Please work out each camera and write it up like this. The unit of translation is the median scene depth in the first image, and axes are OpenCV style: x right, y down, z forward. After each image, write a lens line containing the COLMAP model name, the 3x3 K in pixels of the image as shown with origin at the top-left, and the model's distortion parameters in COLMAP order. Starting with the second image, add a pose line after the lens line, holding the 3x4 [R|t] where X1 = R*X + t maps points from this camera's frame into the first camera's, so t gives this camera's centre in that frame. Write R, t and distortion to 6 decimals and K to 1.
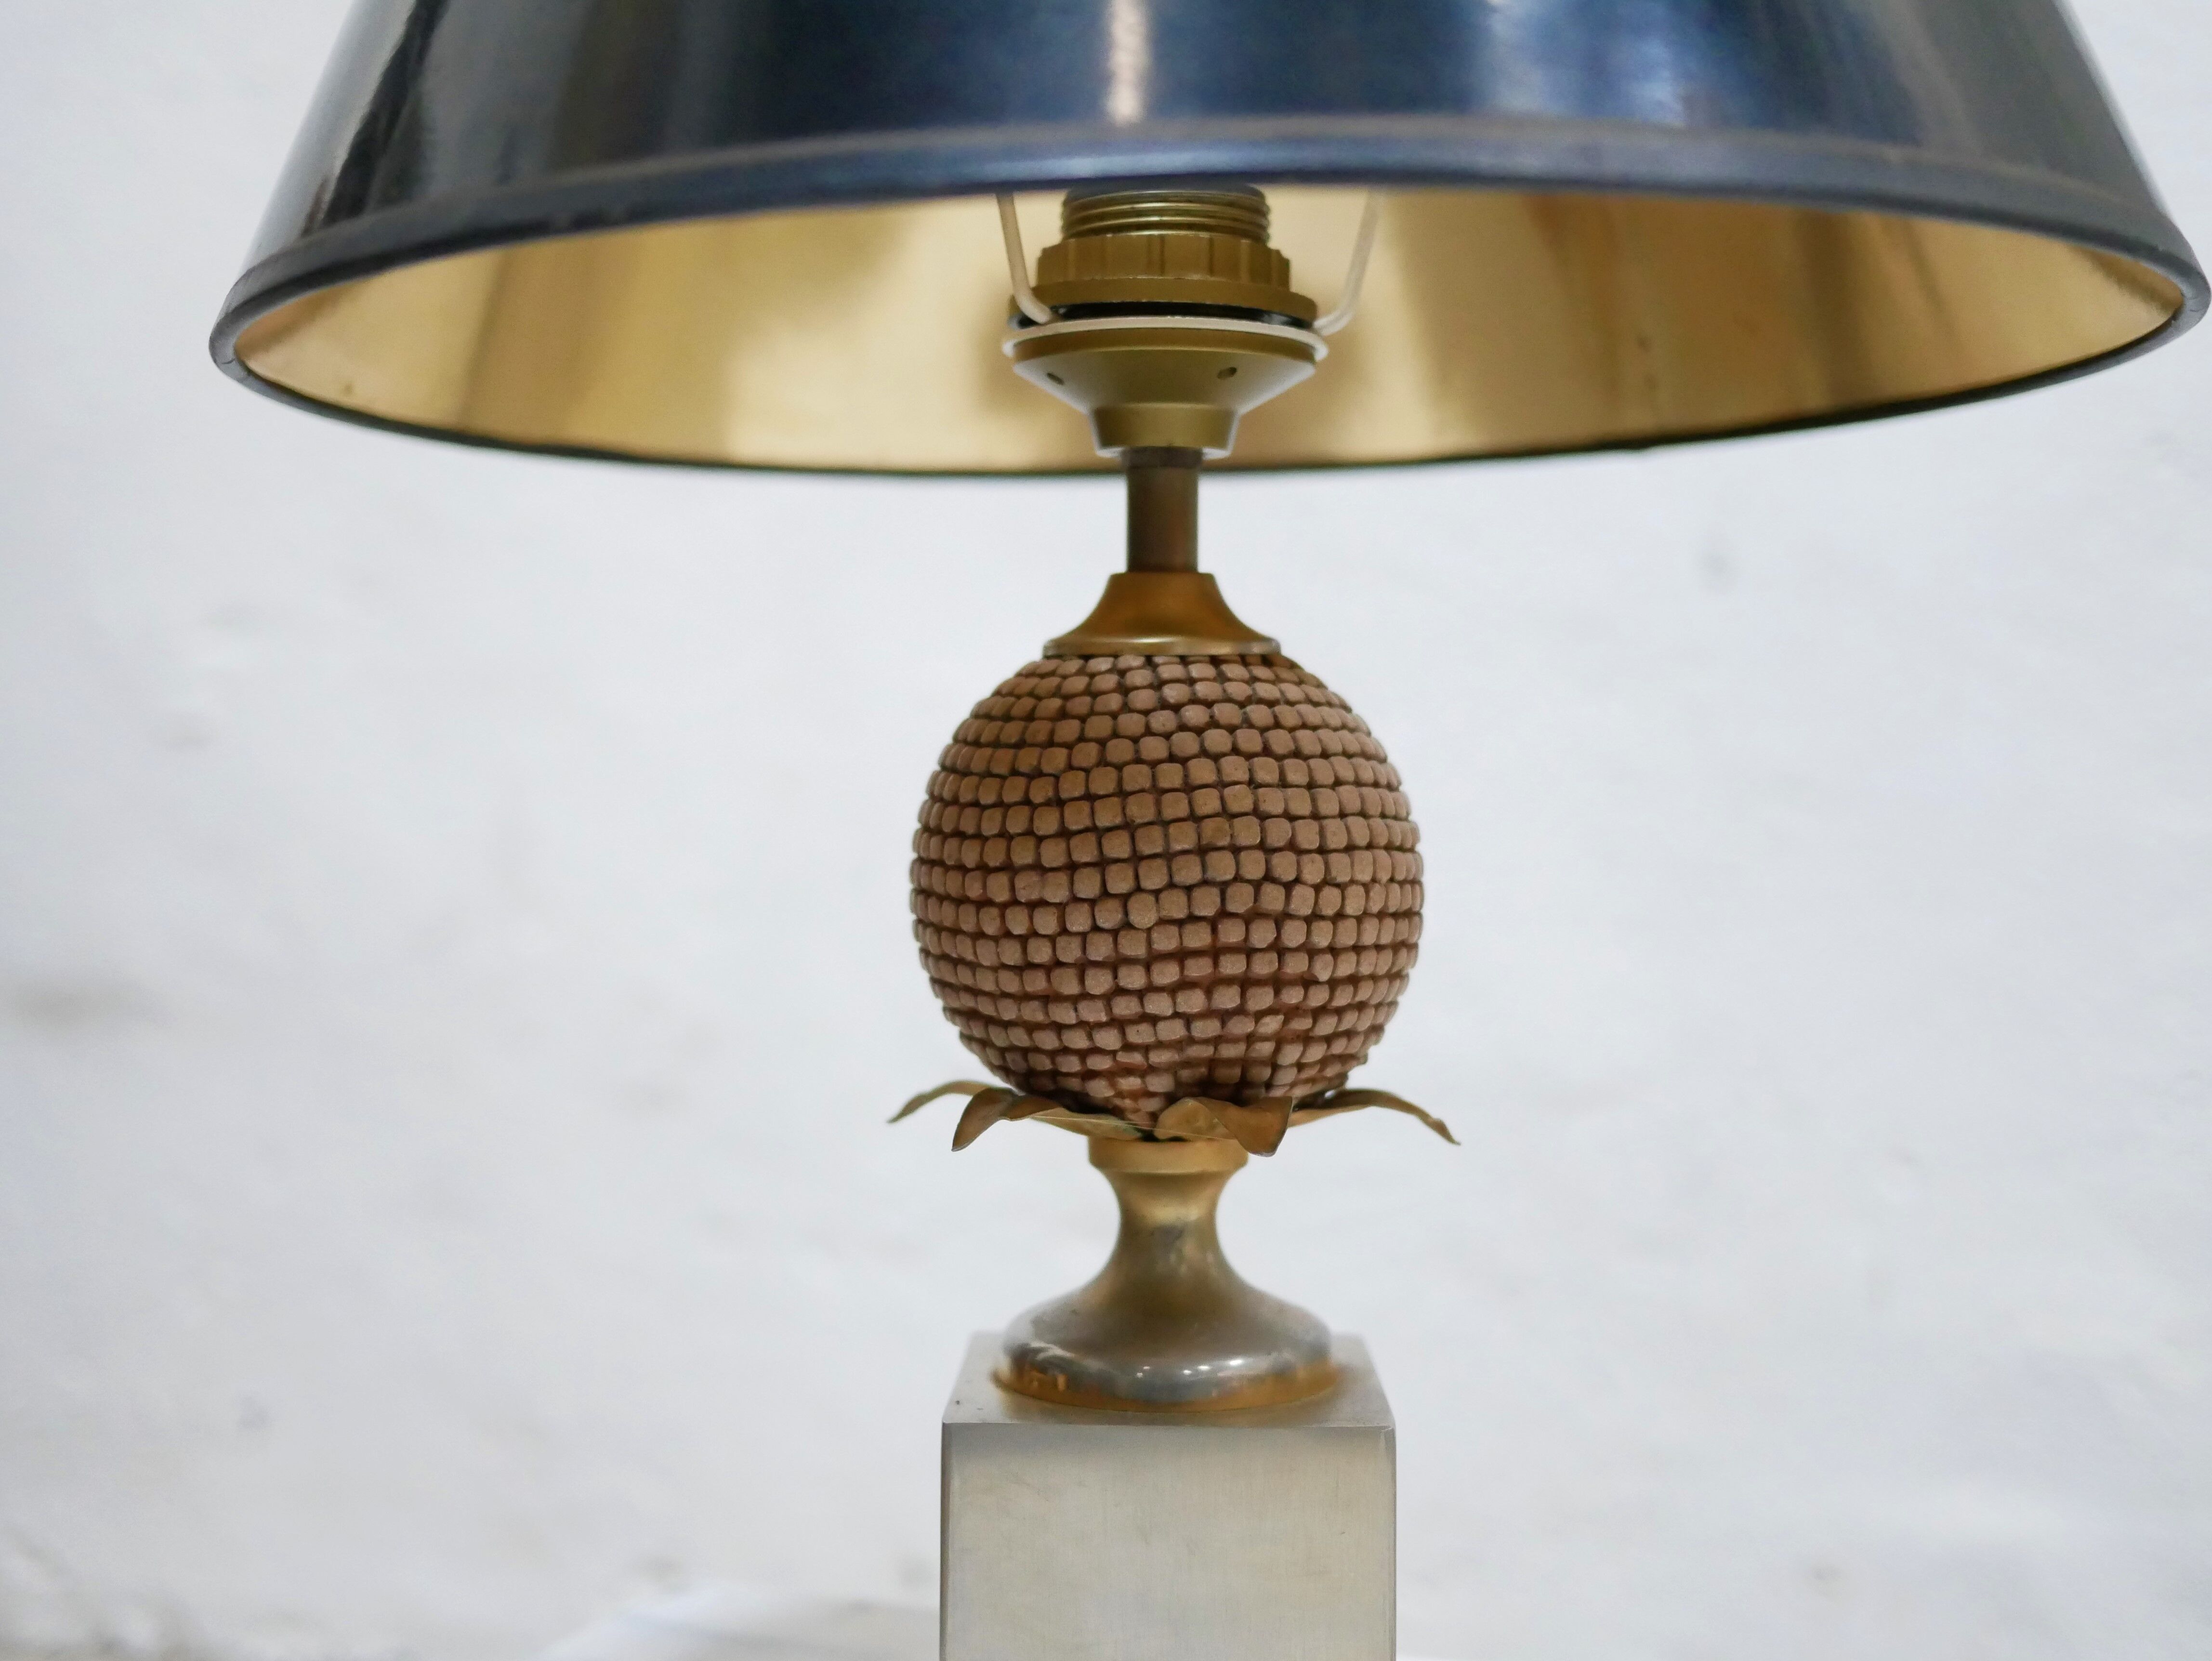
lens RADIAL K [[2611.9, 0, 1106.0], [0, 2611.9, 830.5], [0, 0, 1]] dist [-0.017031, -0.004363]
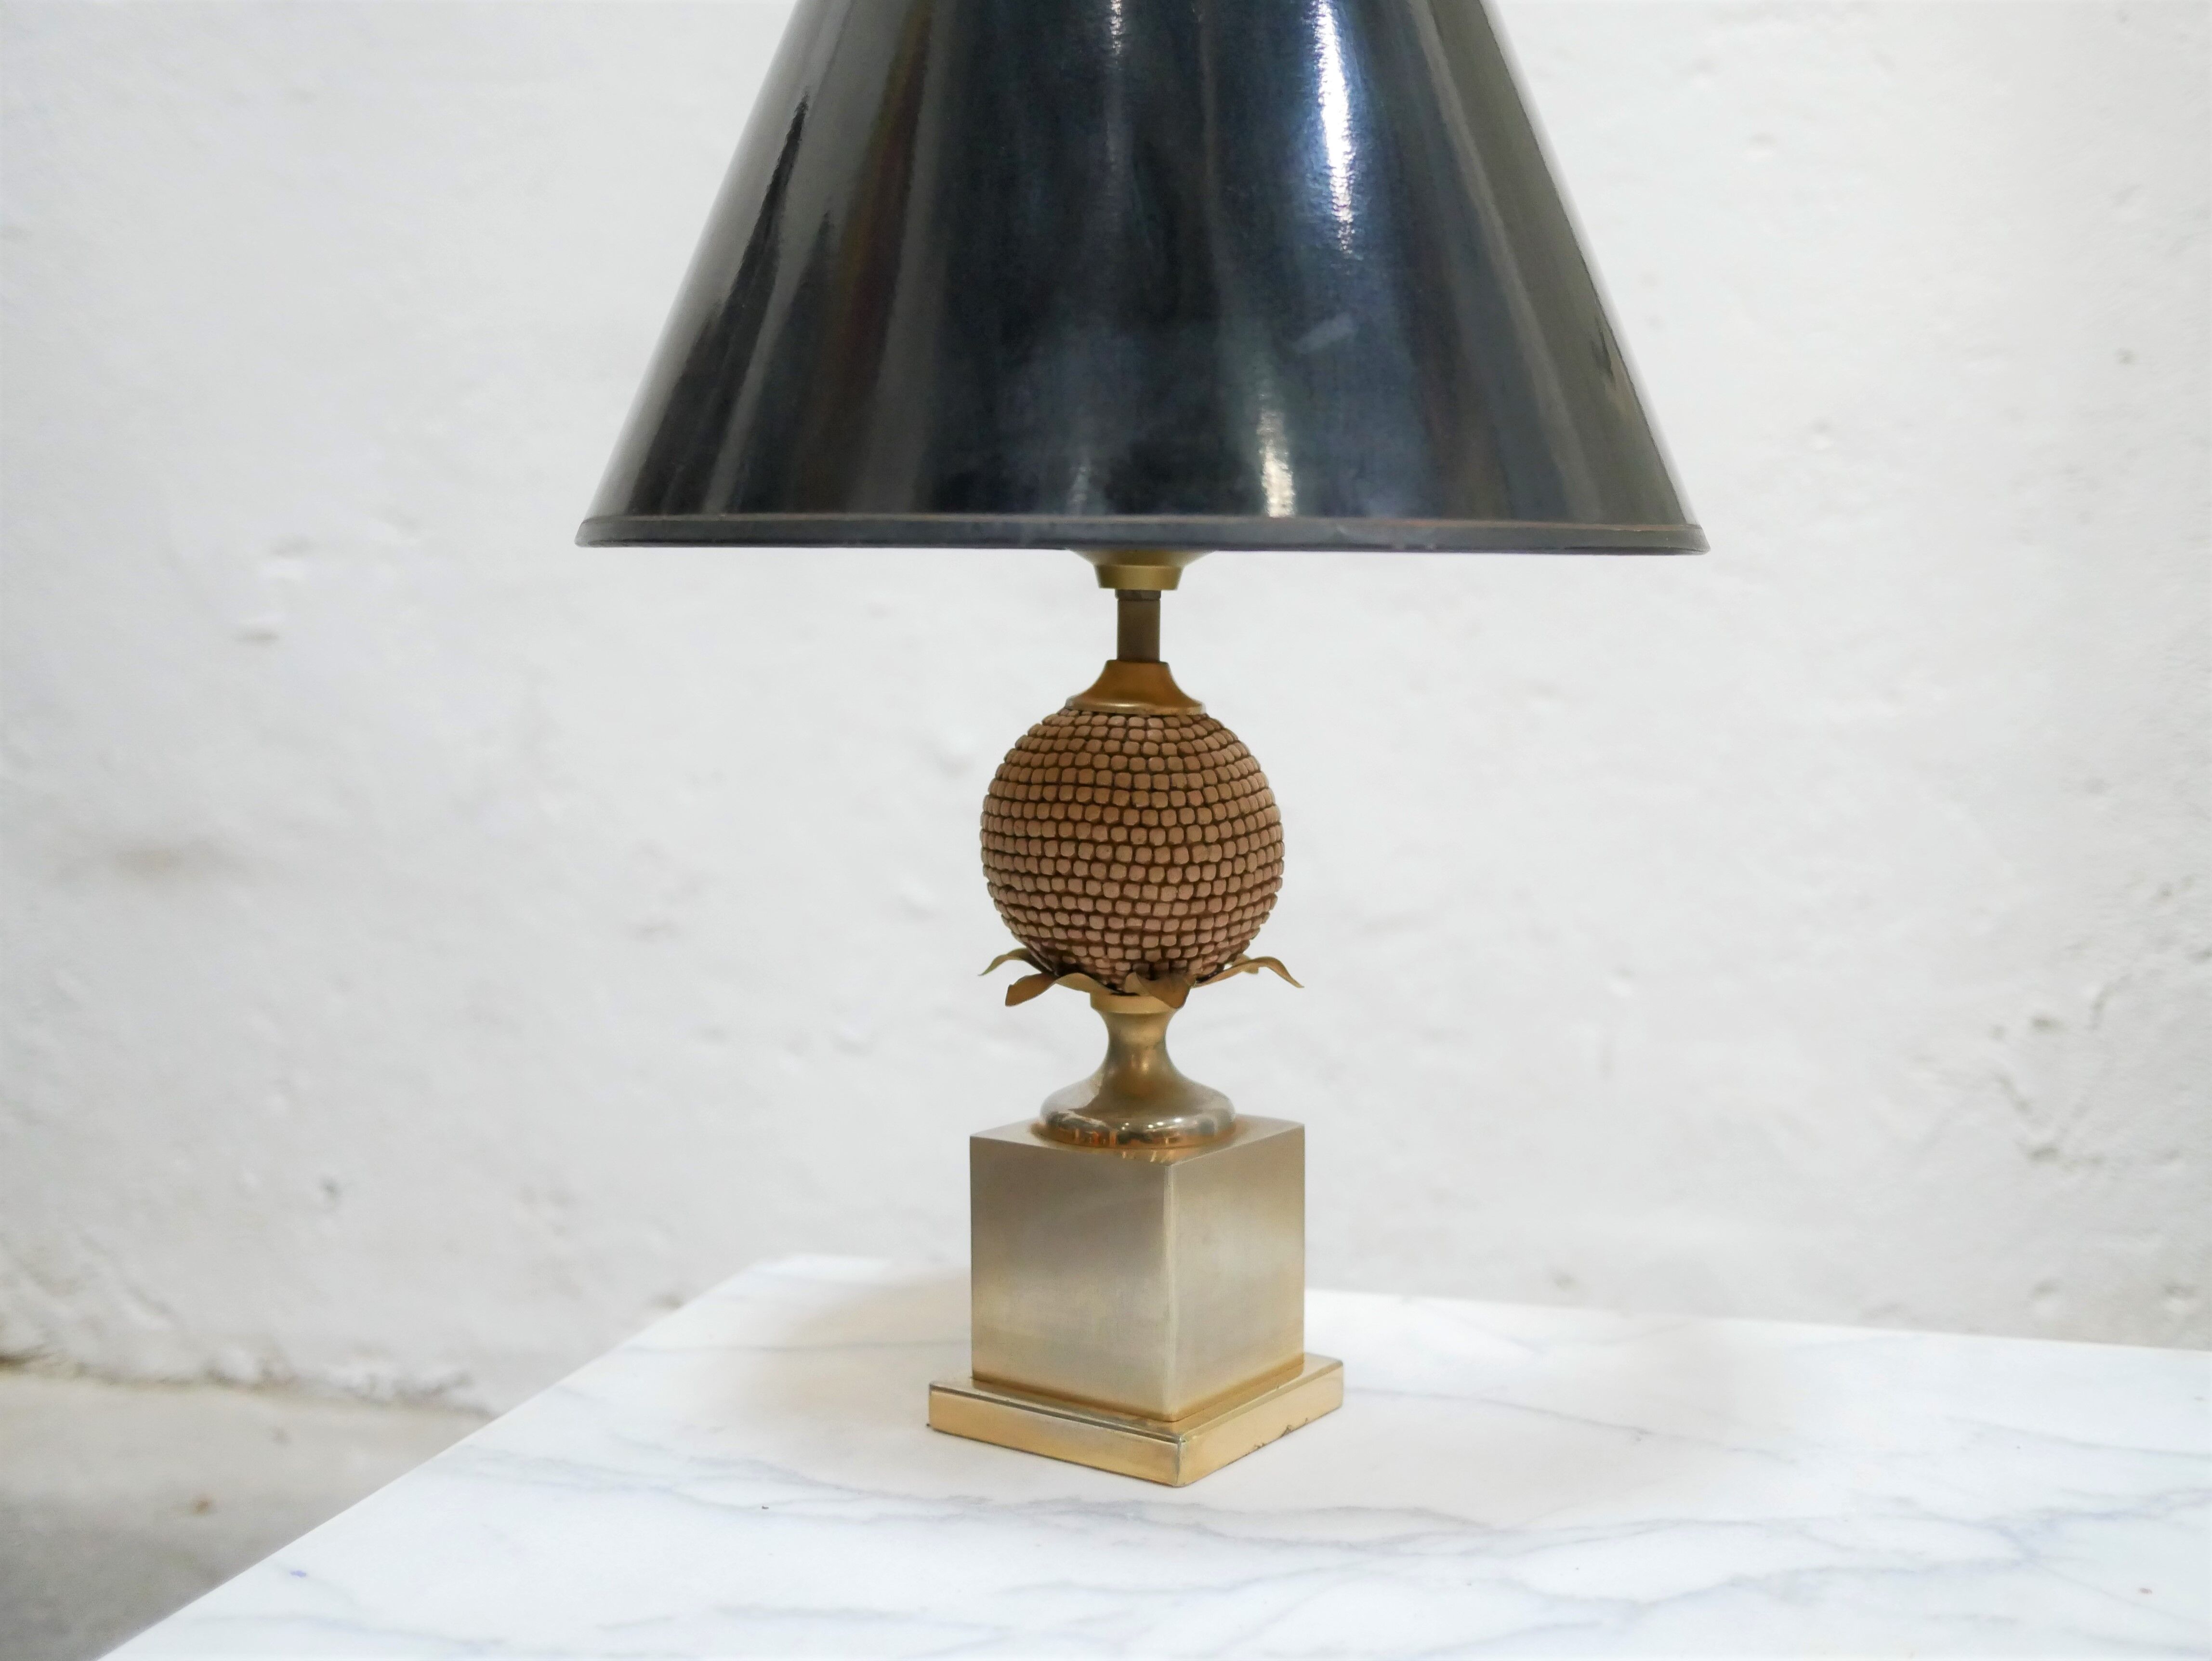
lens RADIAL K [[2581.7, 0, 1106.0], [0, 2581.7, 830.5], [0, 0, 1]] dist [-0.000854, 0.006254]
pose [[0.998673, -0.010198, 0.050483, -0.062461], [0.006469, 0.997275, 0.073492, -0.118515], [-0.051095, -0.073068, 0.996017, -0.808741]]
